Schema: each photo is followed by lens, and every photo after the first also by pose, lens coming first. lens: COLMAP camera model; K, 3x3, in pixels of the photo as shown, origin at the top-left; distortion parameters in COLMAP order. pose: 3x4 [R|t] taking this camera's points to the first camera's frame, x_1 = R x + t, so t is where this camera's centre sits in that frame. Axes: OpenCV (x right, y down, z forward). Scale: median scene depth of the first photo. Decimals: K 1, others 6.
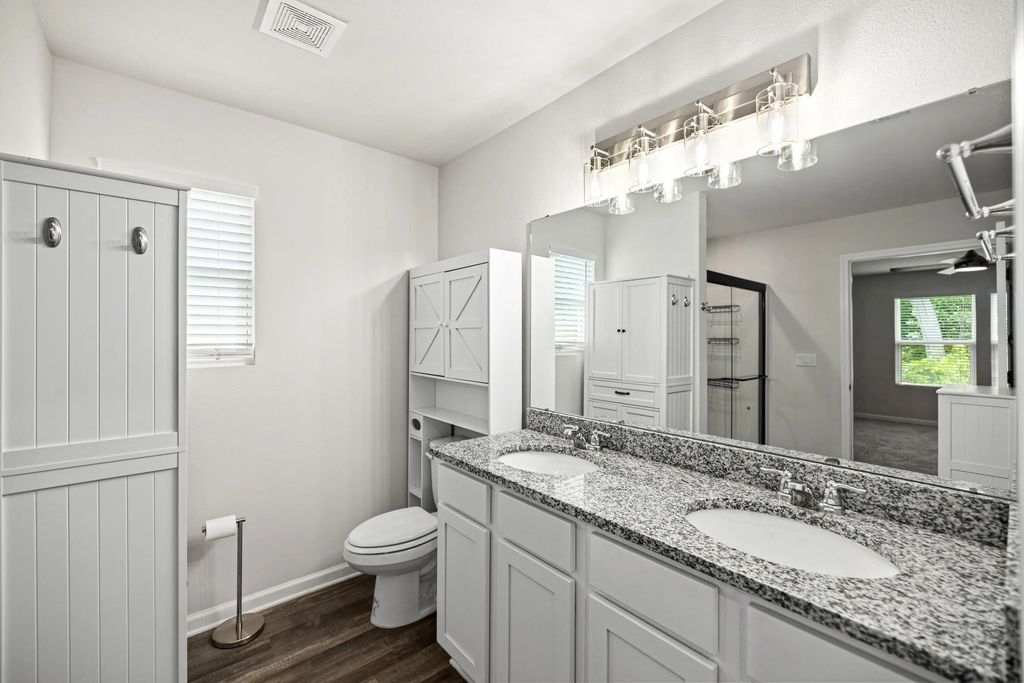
lens RADIAL K [[428.3, 0, 502.1], [0, 428.3, 335.3], [0, 0, 1]] dist [-0.004113, 0.000089]
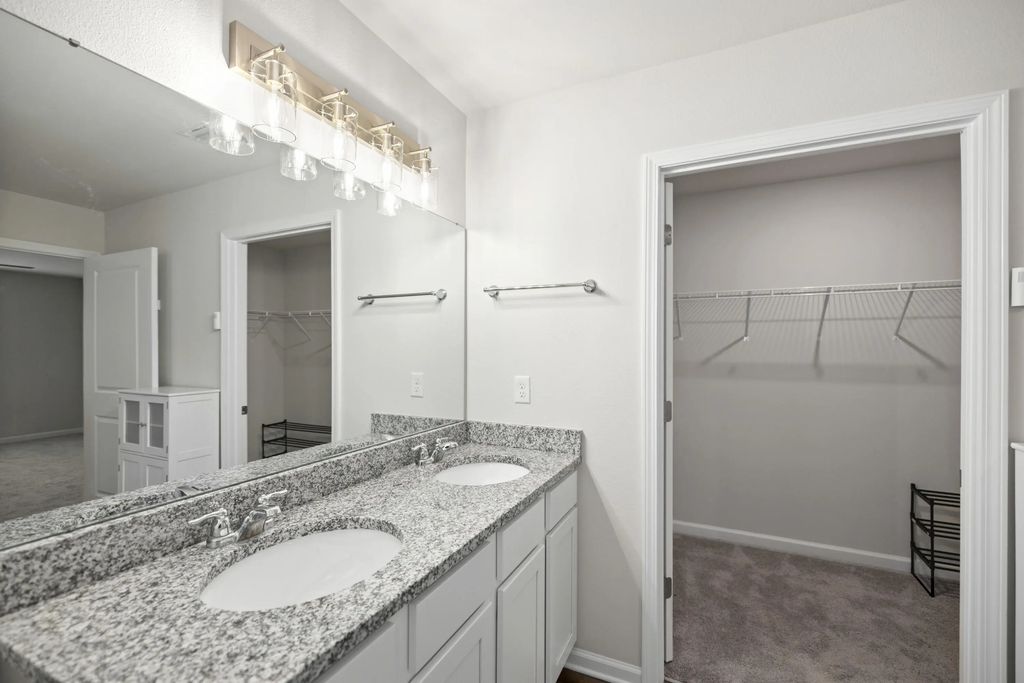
lens RADIAL K [[428.3, 0, 502.1], [0, 428.3, 335.3], [0, 0, 1]] dist [-0.004113, 0.000089]
pose [[-0.400171, 0.020932, 0.916202, -0.503670], [-0.005716, 0.999663, -0.025335, -0.000666], [-0.916423, -0.015375, -0.399916, 0.928757]]
